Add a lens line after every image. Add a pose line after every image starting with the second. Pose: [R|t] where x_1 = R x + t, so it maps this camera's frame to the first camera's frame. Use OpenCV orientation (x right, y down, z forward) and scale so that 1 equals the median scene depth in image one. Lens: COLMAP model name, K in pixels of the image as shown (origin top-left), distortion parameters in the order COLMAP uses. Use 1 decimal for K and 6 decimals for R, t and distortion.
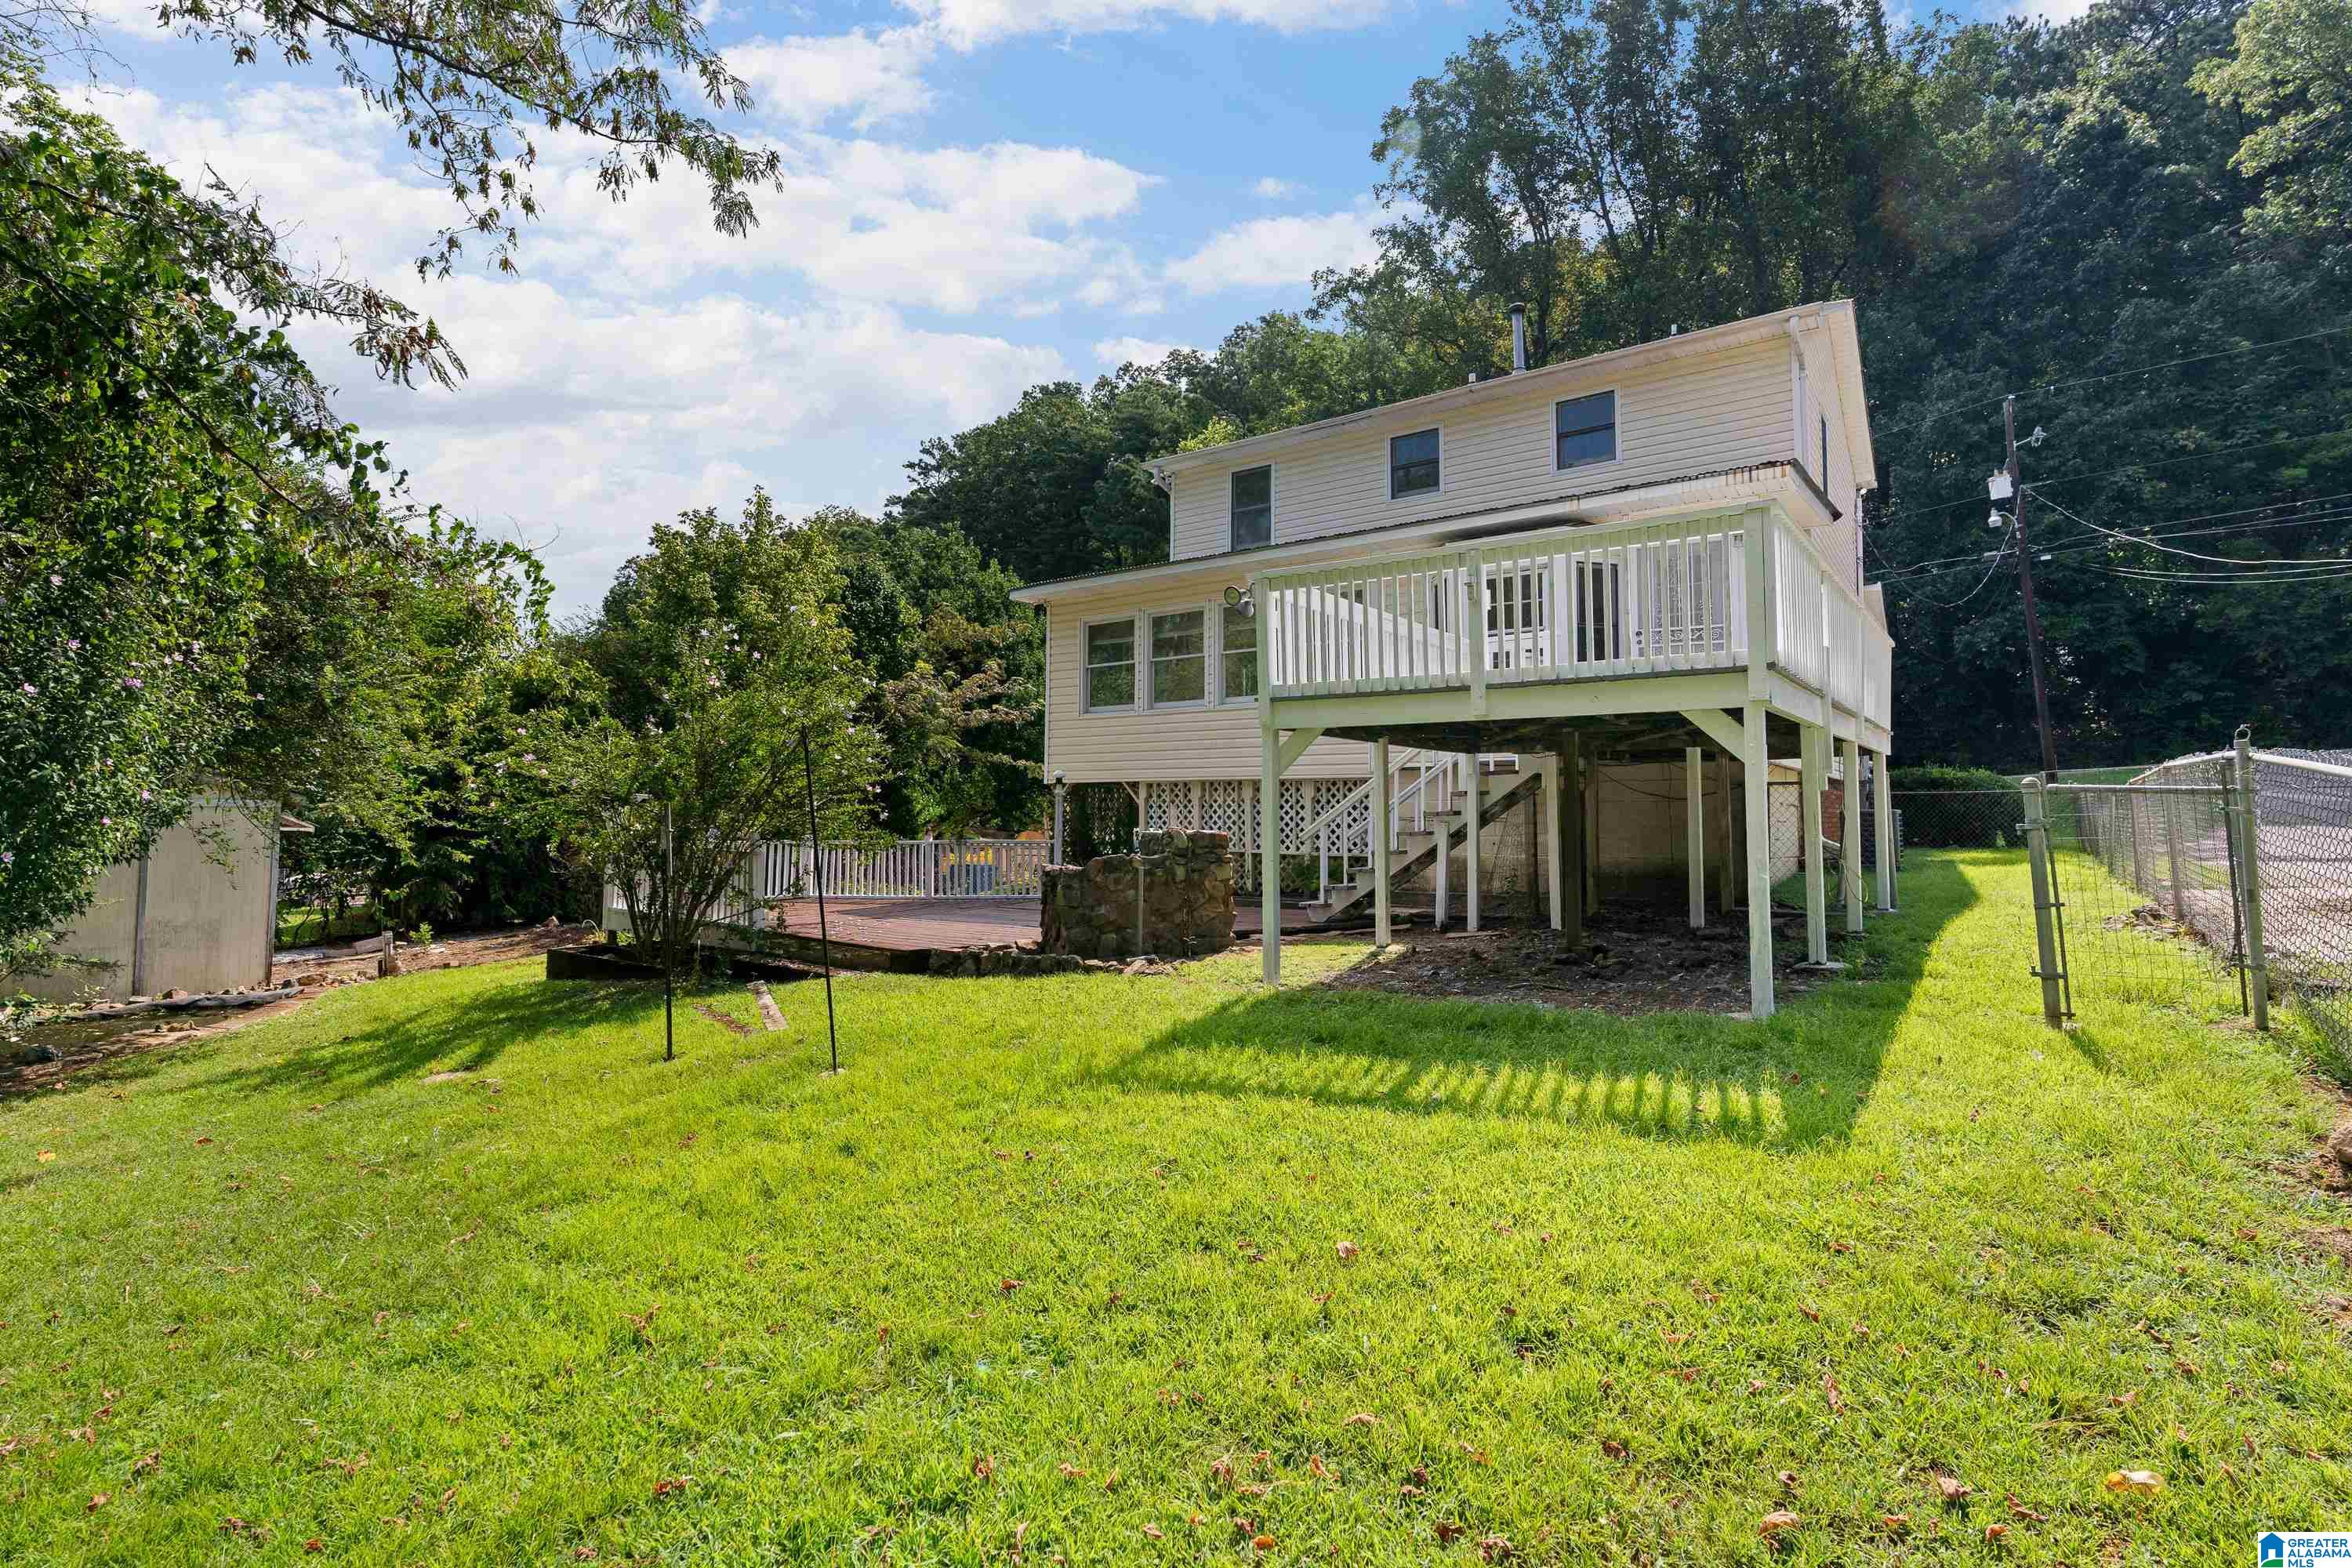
lens RADIAL K [[1082.5, 0, 1176.0], [0, 1082.5, 778.2], [0, 0, 1]] dist [-0.000969, 0.000089]
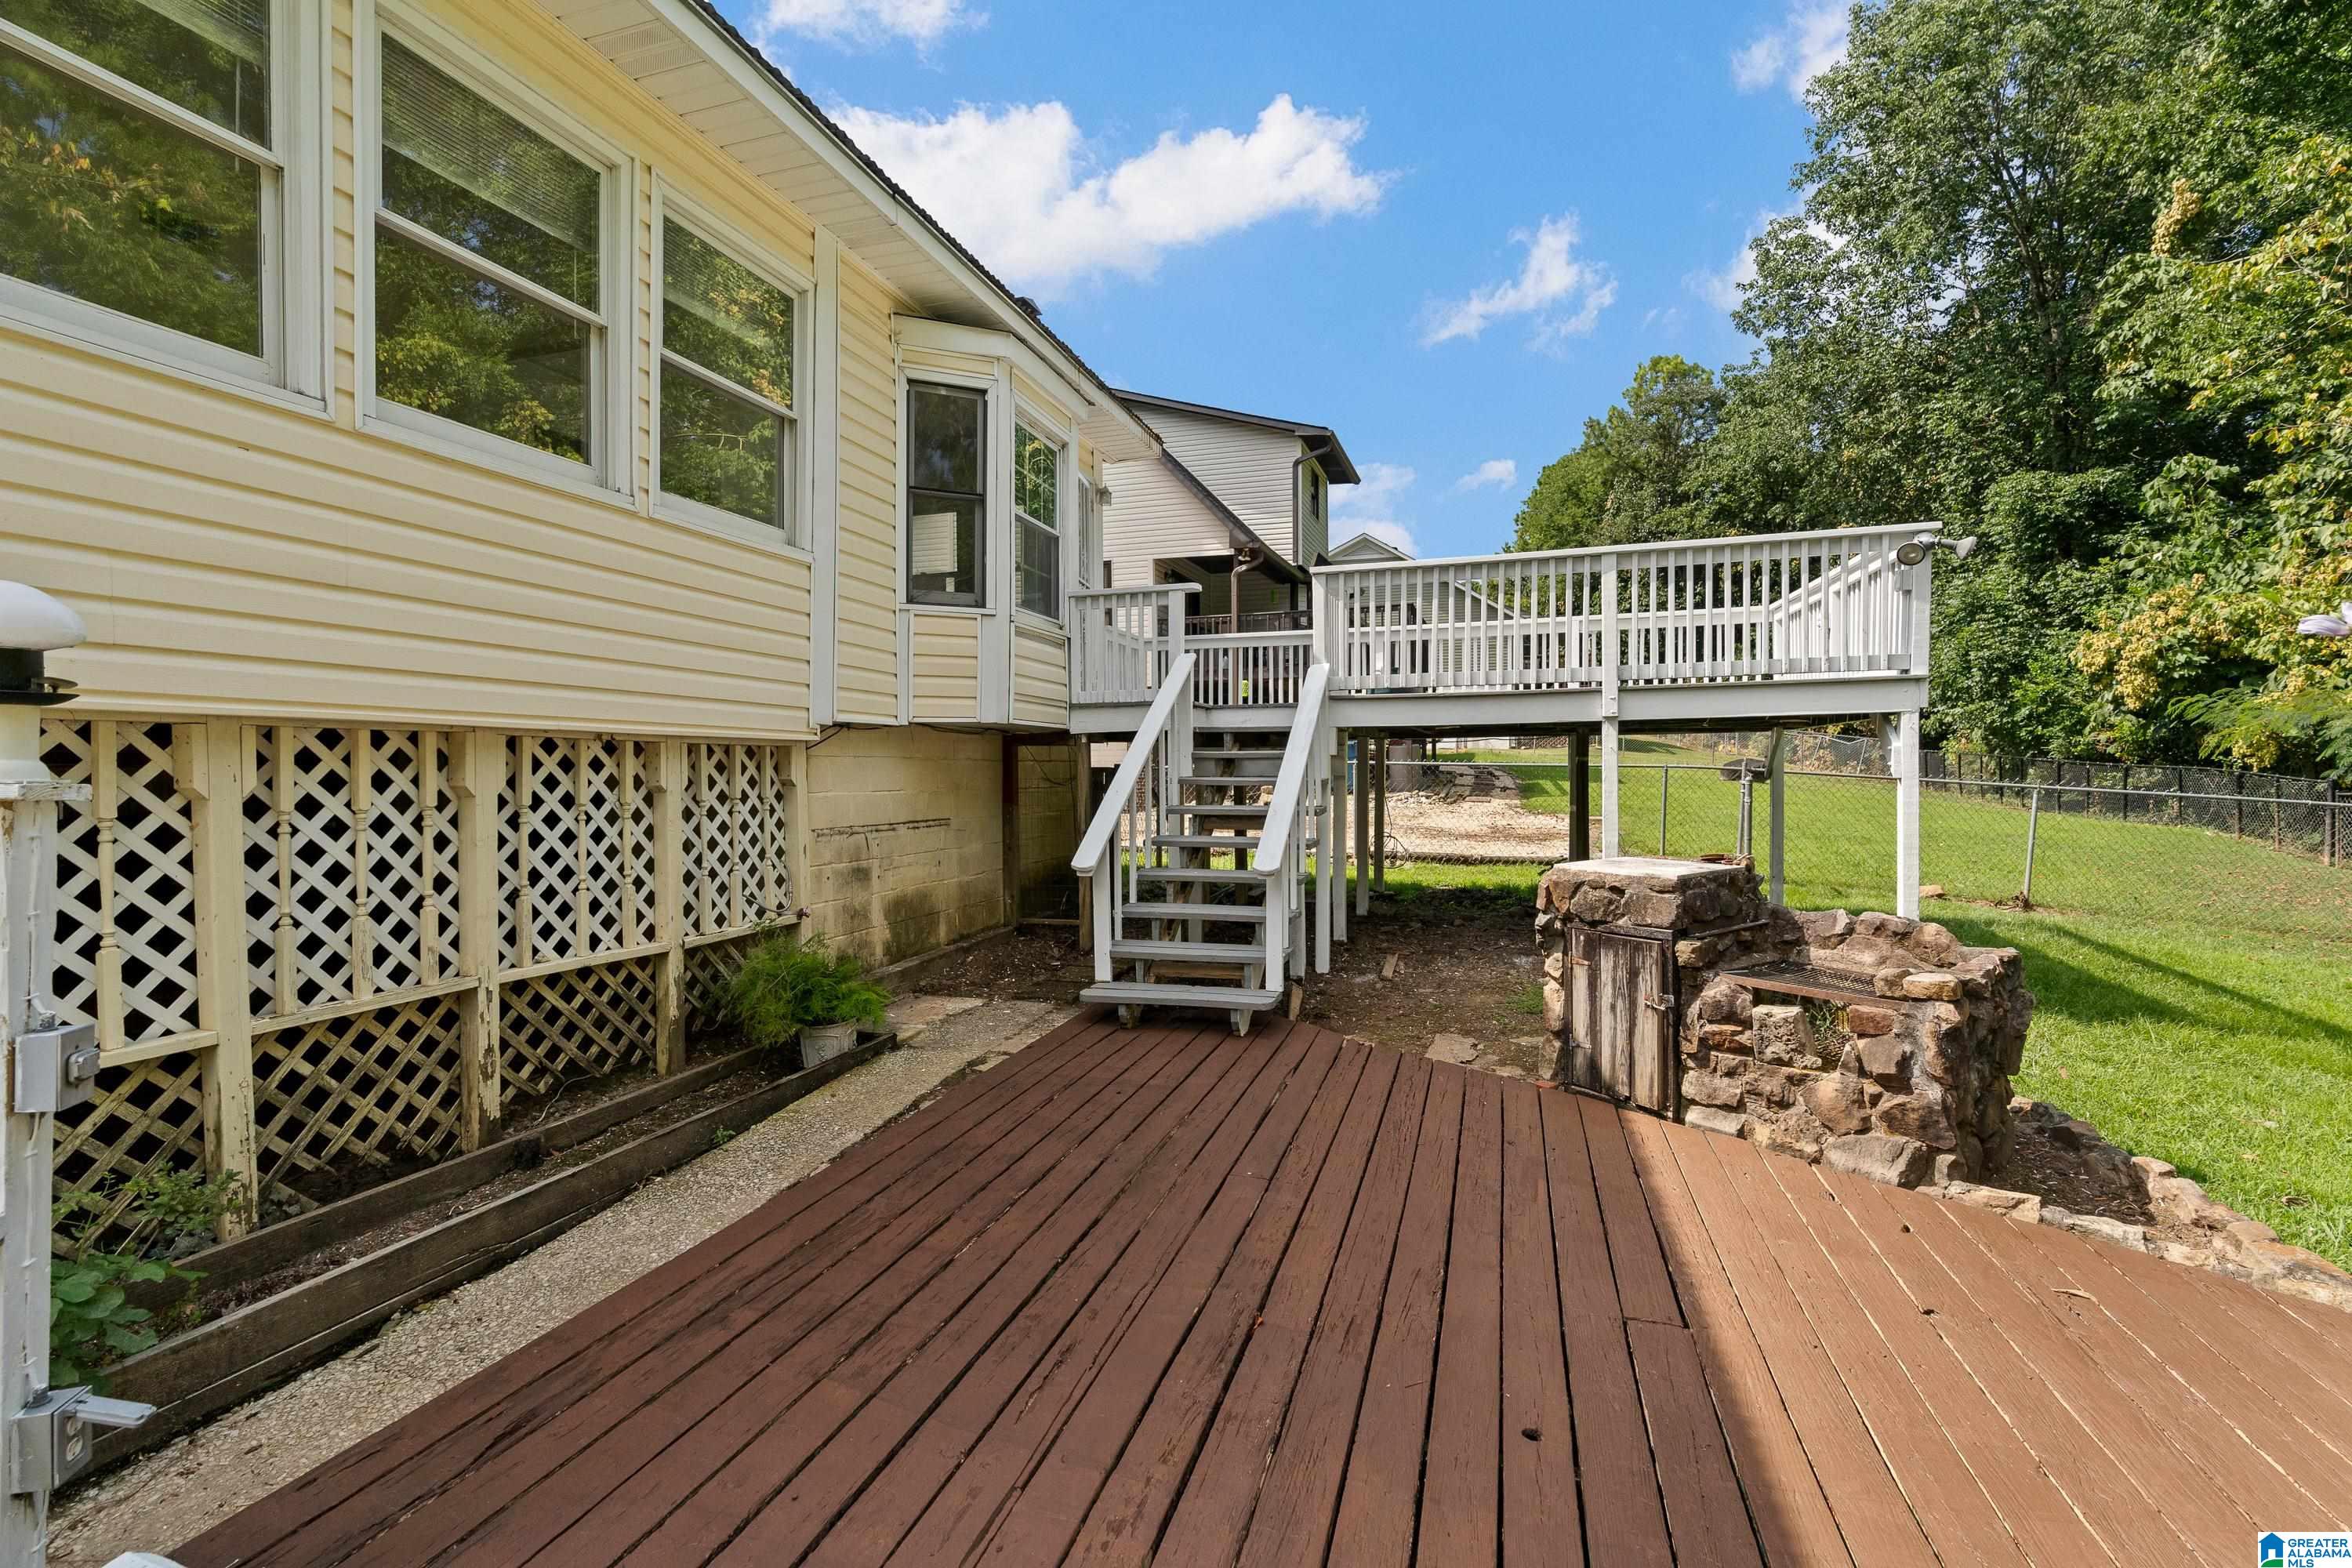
lens RADIAL K [[1082.5, 0, 1170.5], [0, 1082.5, 781.2], [0, 0, 1]] dist [-0.000969, 0.000089]
pose [[-0.307212, -0.002327, 0.951638, -0.373357], [-0.027454, 0.999602, -0.006419, 0.014700], [-0.951245, -0.028098, -0.307154, 0.953125]]
